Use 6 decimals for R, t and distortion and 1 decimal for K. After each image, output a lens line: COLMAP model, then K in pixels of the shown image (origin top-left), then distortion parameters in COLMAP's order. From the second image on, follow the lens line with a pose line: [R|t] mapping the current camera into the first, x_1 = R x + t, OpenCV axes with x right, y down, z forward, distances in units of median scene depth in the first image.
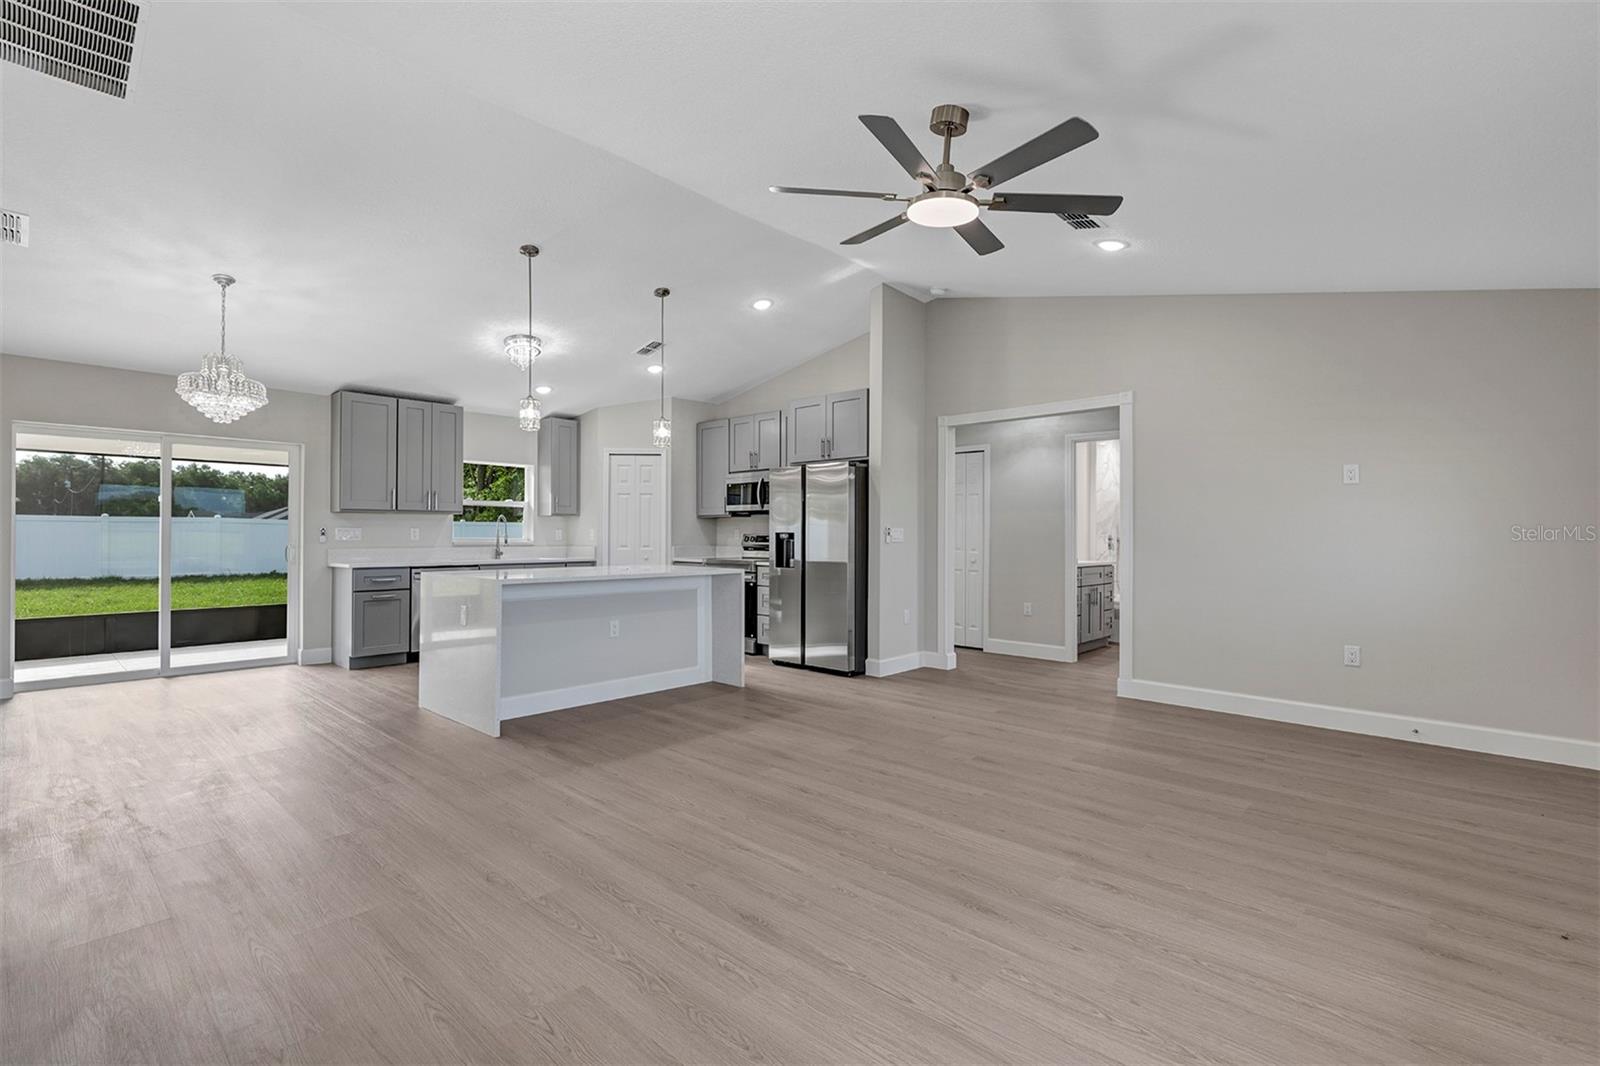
lens RADIAL K [[731.3, 0, 796.1], [0, 731.3, 531.1], [0, 0, 1]] dist [0.006824, 0.000707]
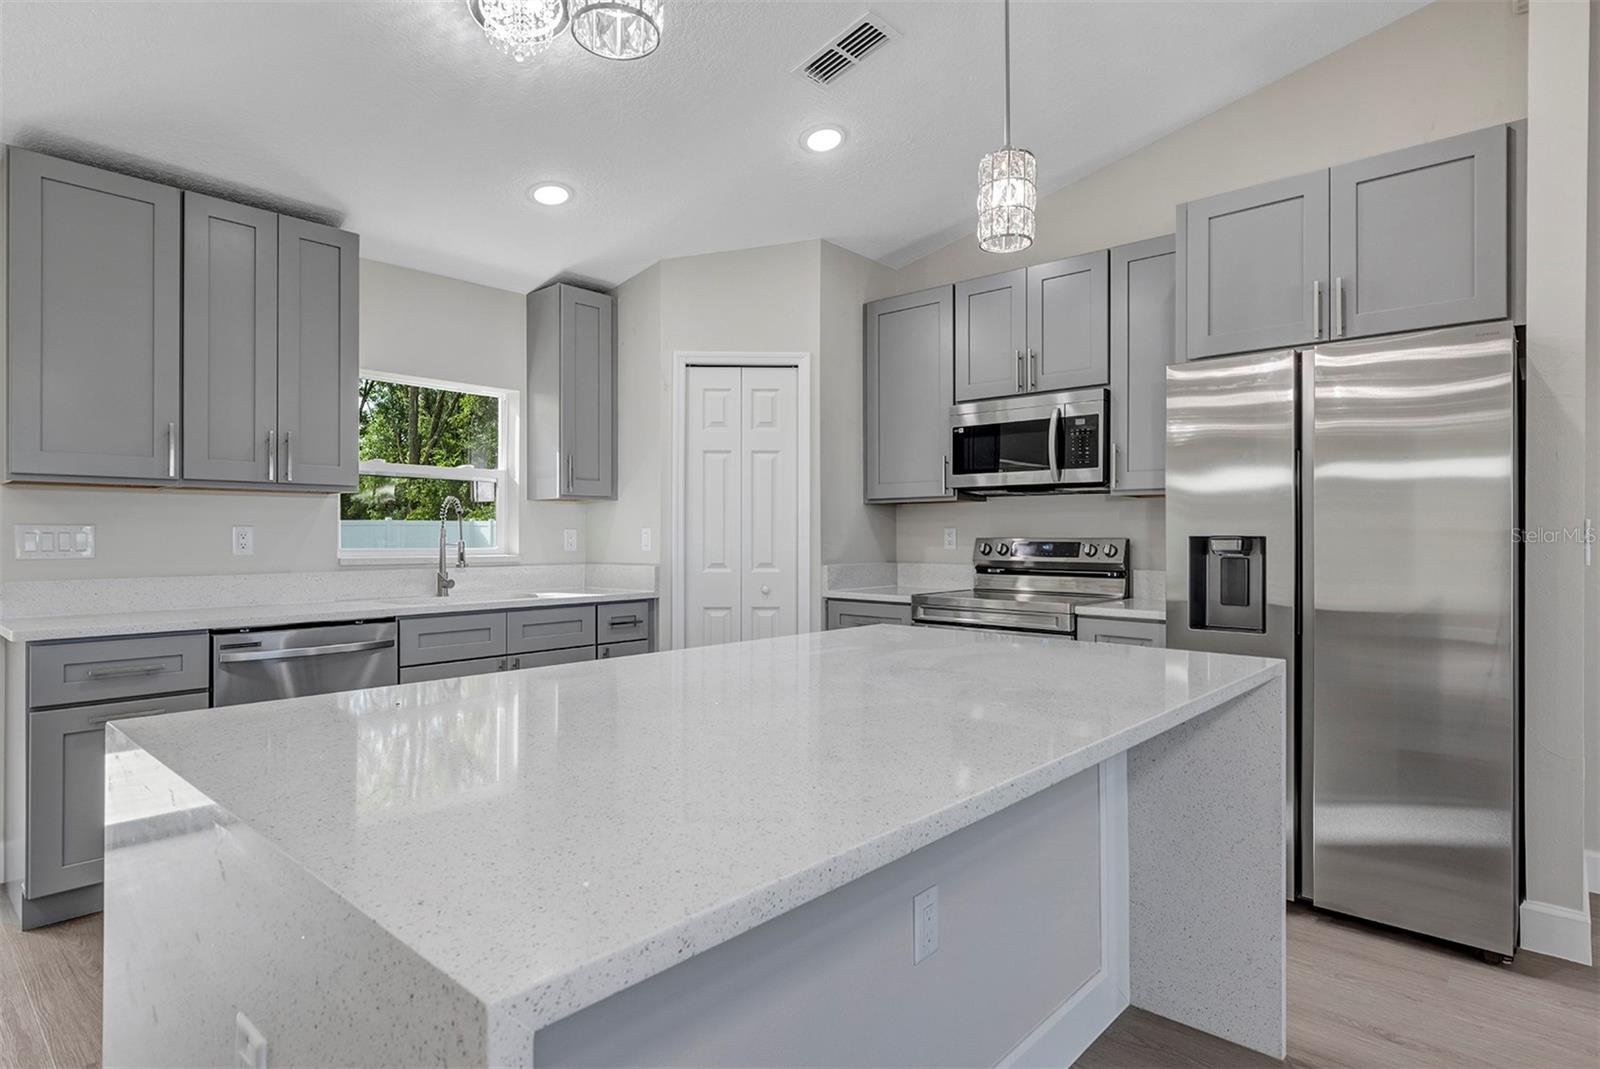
lens RADIAL K [[852.1, 0, 796.9], [0, 852.1, 535.3], [0, 0, 1]] dist [0.000204, -0.000333]
pose [[0.999887, -0.002433, 0.014861, -0.246593], [0.002365, 0.999987, 0.004586, -0.000569], [-0.014872, -0.004550, 0.999879, 0.591389]]
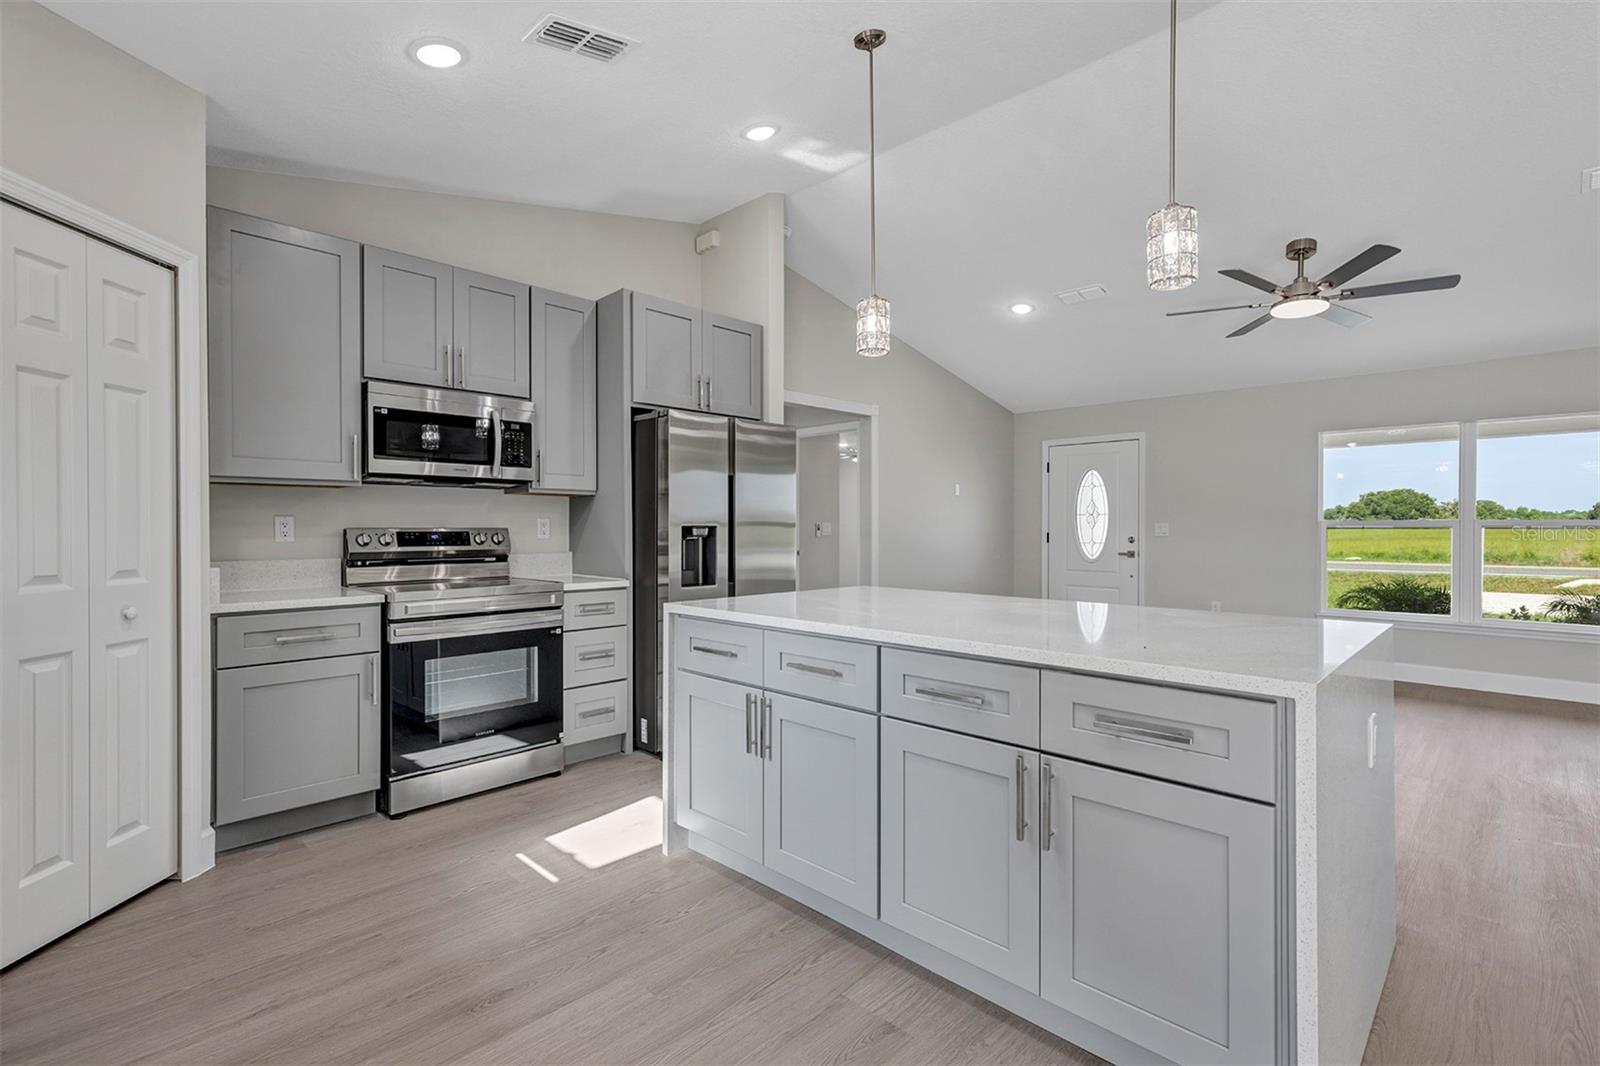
lens RADIAL K [[731.3, 0, 796.1], [0, 731.3, 531.1], [0, 0, 1]] dist [0.006824, 0.000707]
pose [[0.027364, -0.009801, 0.999577, -0.616382], [-0.005197, 0.999937, 0.009946, 0.000120], [-0.999612, -0.005467, 0.027312, 0.935887]]
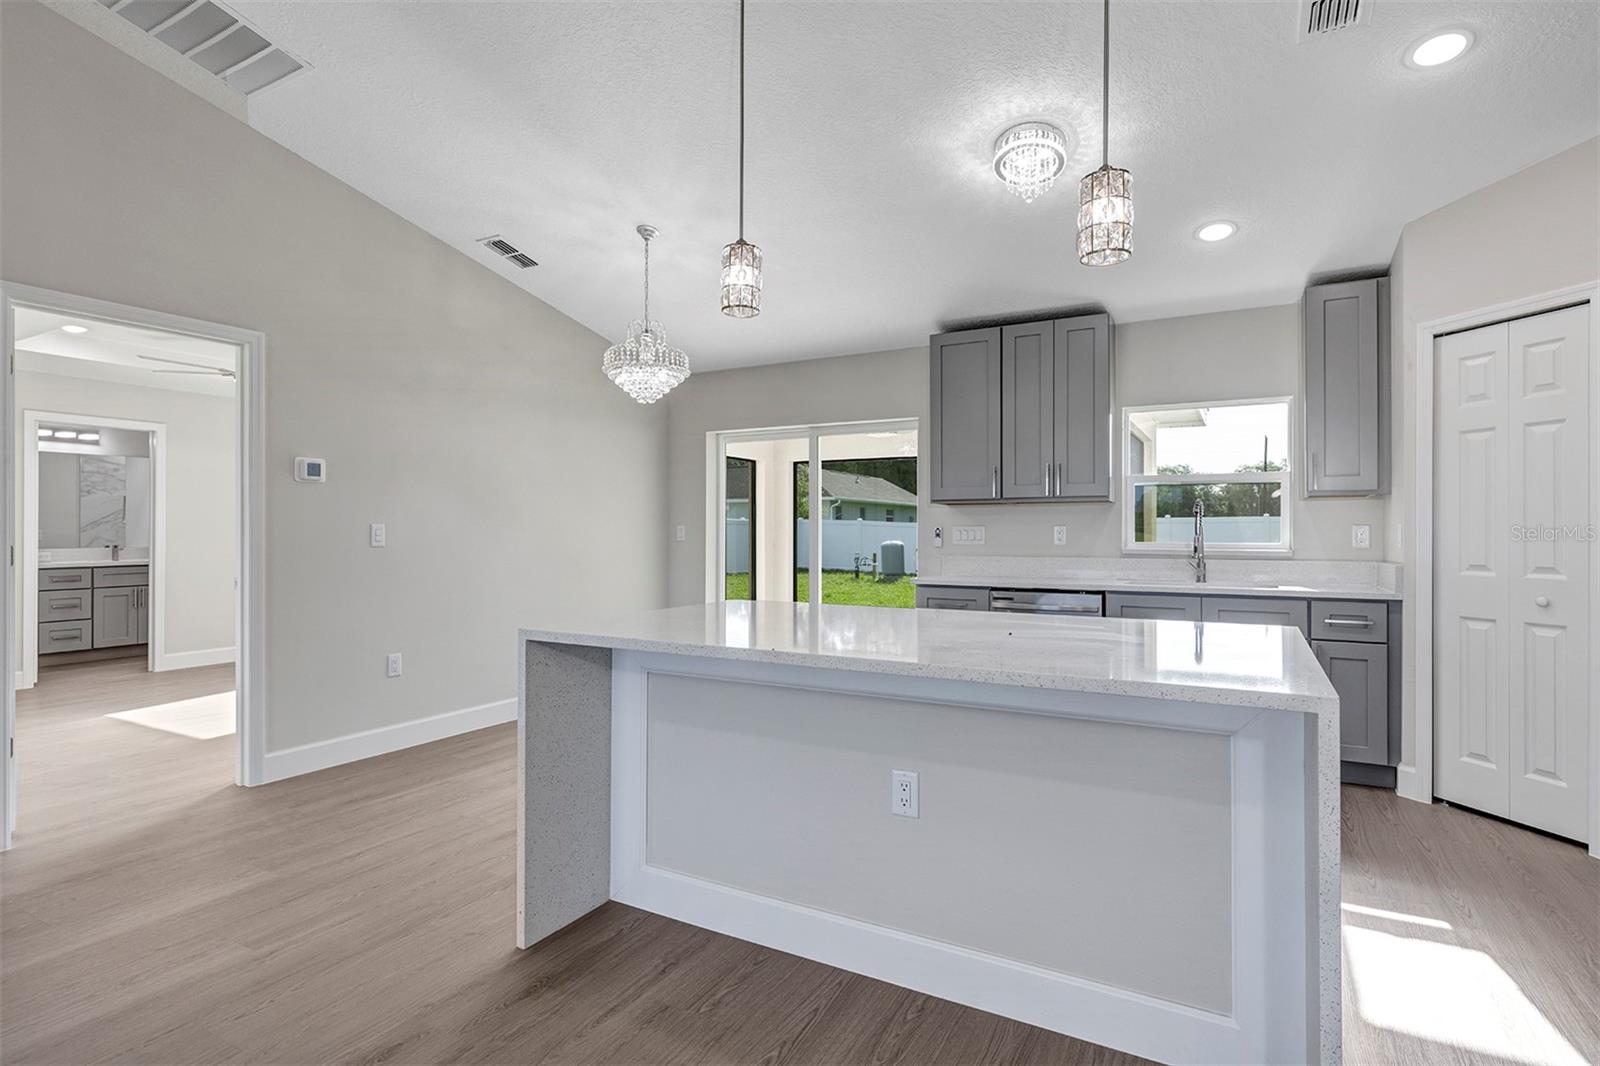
lens RADIAL K [[804.8, 0, 799.5], [0, 804.8, 531.0], [0, 0, 1]] dist [0.002507, 0.000660]
pose [[0.239851, -0.005034, -0.970797, 0.112347], [0.004367, 0.999982, -0.004107, 0.002368], [0.970800, -0.003254, 0.239869, 0.709413]]
